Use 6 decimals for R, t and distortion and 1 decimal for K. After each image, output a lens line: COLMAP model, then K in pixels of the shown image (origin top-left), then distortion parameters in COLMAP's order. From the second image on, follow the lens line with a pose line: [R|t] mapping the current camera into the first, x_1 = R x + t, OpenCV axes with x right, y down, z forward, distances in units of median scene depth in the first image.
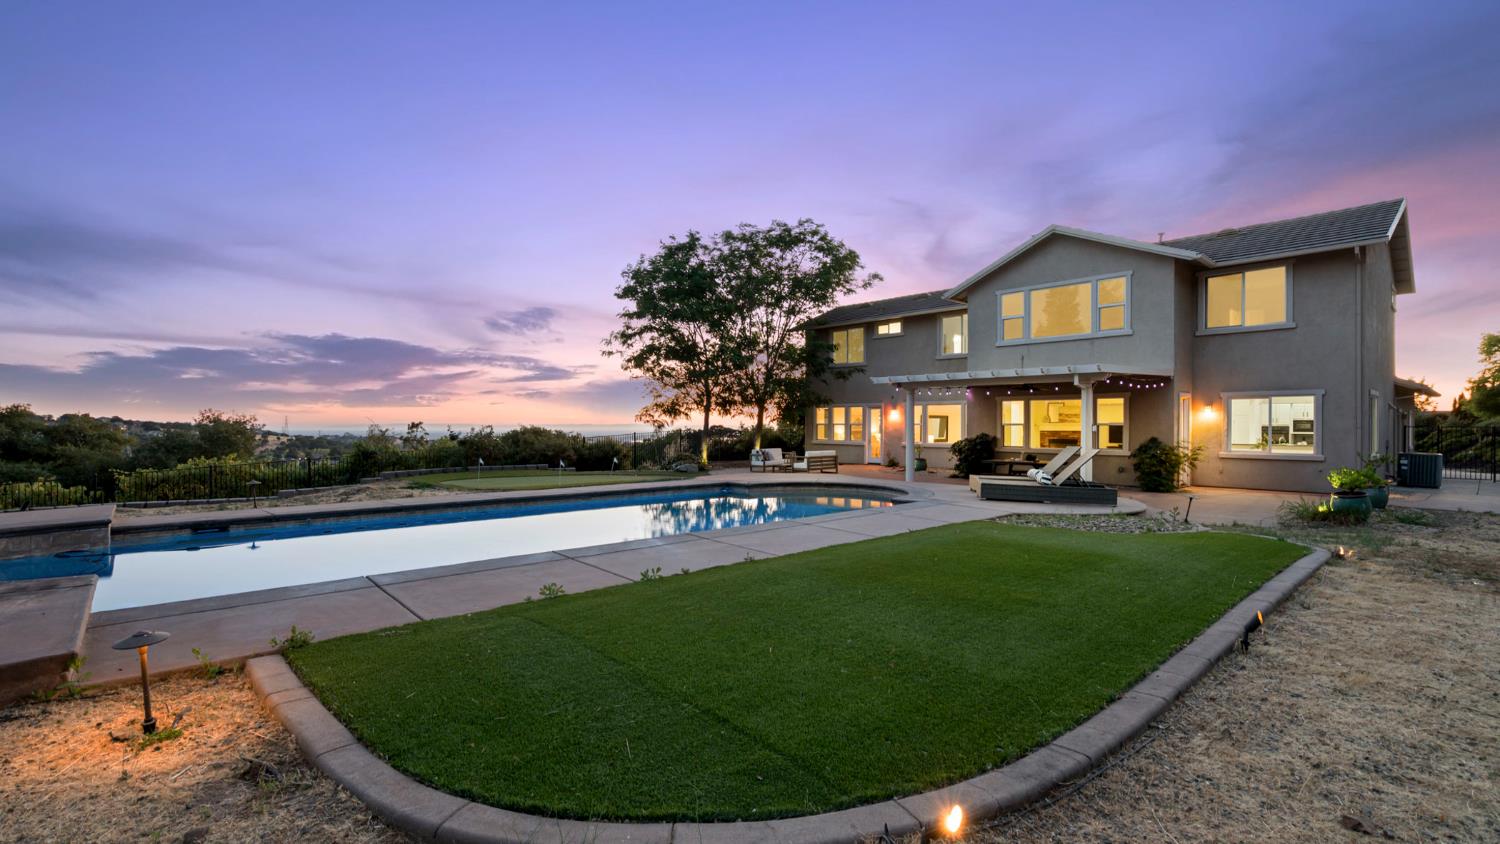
lens RADIAL K [[669.6, 0, 750.0], [0, 669.6, 422.0], [0, 0, 1]] dist [0.001630, 0.000195]
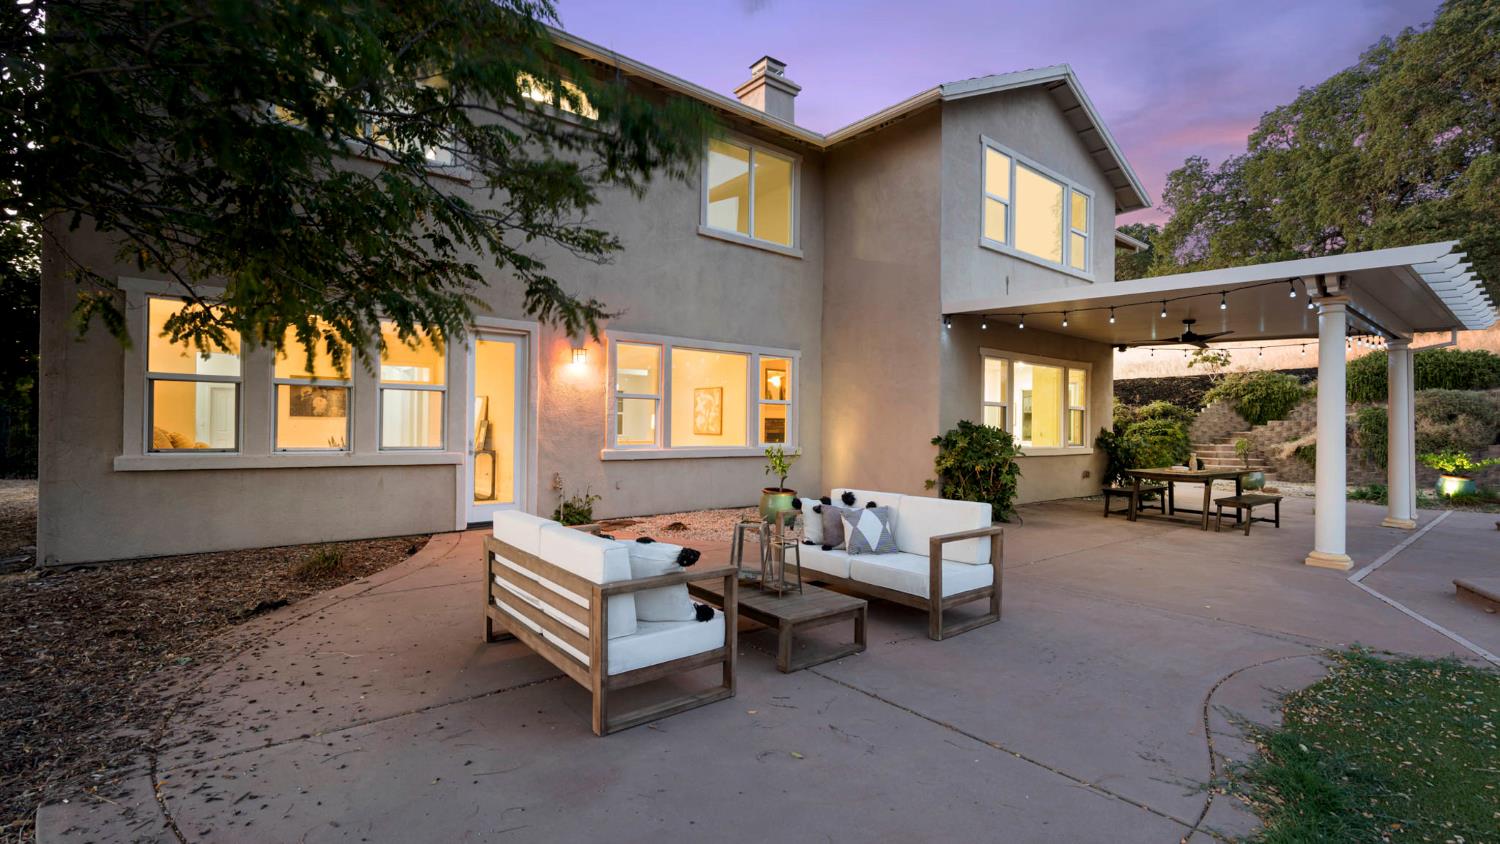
lens RADIAL K [[669.6, 0, 750.0], [0, 669.6, 422.0], [0, 0, 1]] dist [0.001630, 0.000195]
pose [[0.053122, 0.004295, 0.998579, -0.139030], [-0.013485, 0.999903, -0.003584, 0.022286], [-0.998497, -0.013275, 0.053175, 1.159254]]
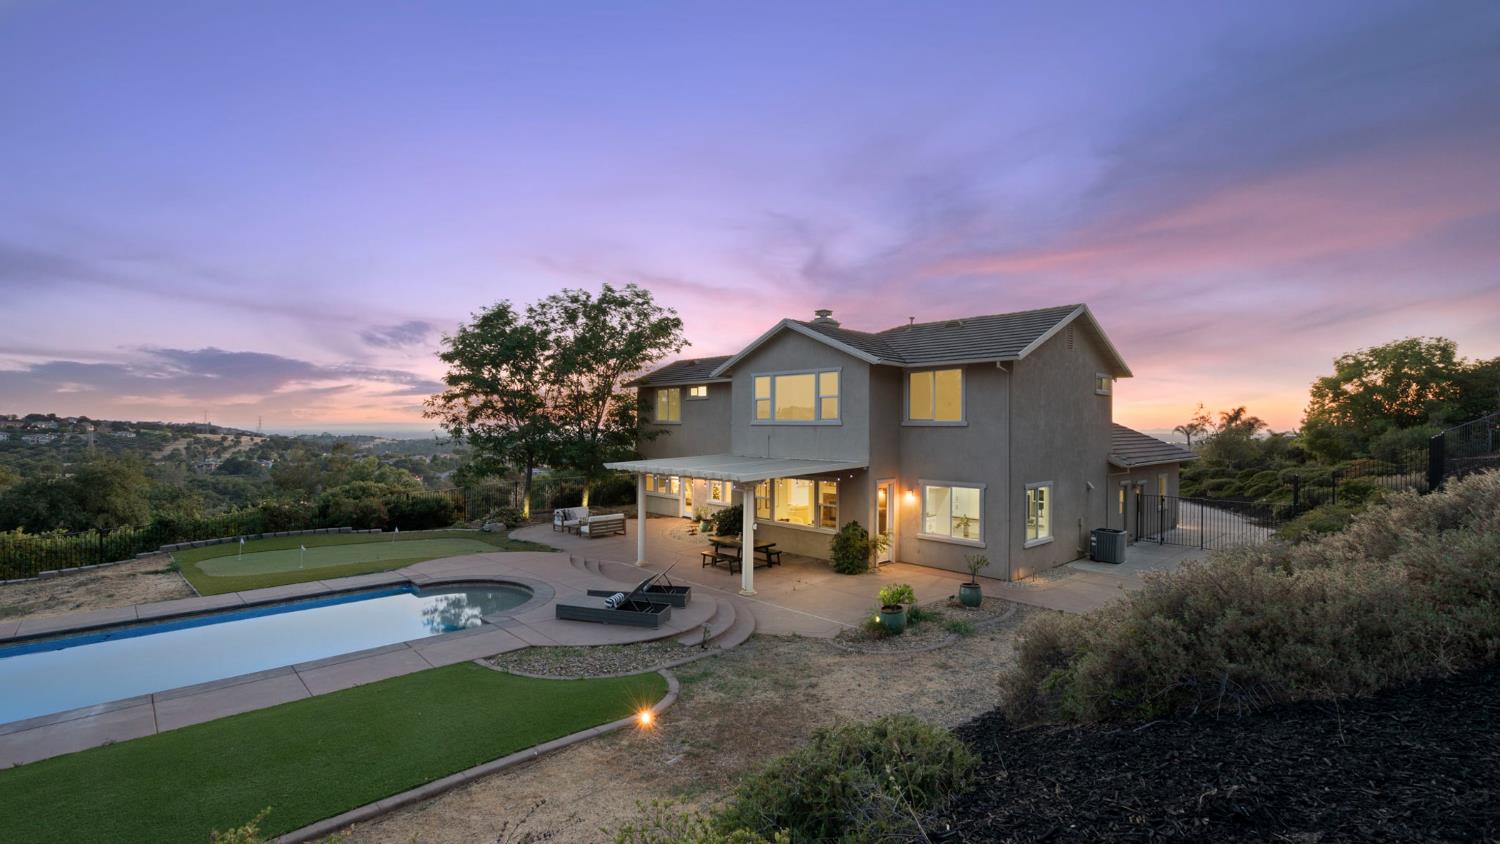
lens RADIAL K [[669.6, 0, 750.0], [0, 669.6, 422.0], [0, 0, 1]] dist [0.001630, 0.000195]
pose [[0.999729, 0.000877, 0.023246, 0.345906], [-0.000890, 0.999999, 0.000514, -0.119419], [-0.023245, -0.000534, 0.999730, -0.081716]]
